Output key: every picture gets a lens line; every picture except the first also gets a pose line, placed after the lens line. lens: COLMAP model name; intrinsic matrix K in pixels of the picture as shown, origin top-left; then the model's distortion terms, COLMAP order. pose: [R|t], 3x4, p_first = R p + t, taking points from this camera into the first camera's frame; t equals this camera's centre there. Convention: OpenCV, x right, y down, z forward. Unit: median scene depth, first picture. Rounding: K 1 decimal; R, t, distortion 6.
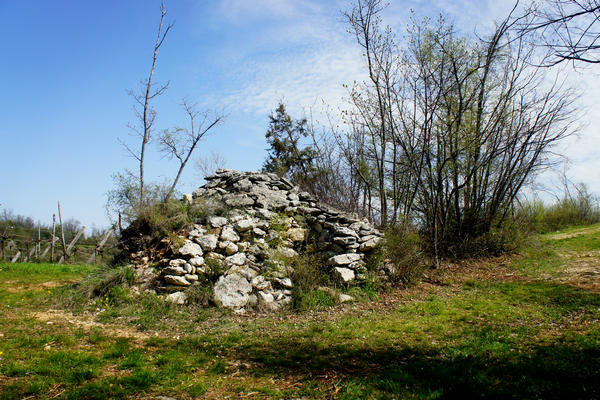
lens RADIAL K [[508.7, 0, 300.0], [0, 508.7, 200.0], [0, 0, 1]] dist [-0.218257, 0.230665]
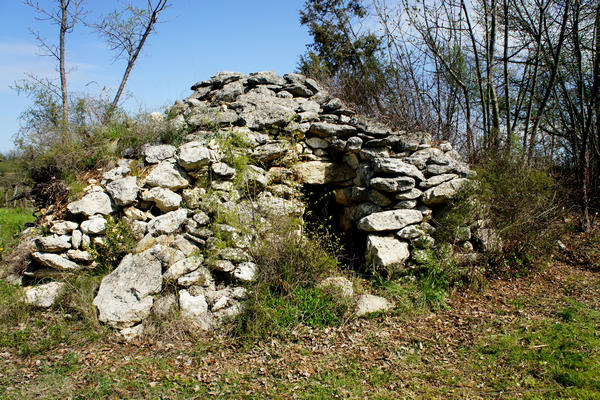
lens RADIAL K [[508.7, 0, 300.0], [0, 508.7, 200.0], [0, 0, 1]] dist [-0.218257, 0.230665]
pose [[0.961210, 0.003748, -0.275791, 0.139925], [0.029455, 0.992795, 0.116150, 0.033363], [0.274239, -0.119768, 0.954174, 0.481949]]
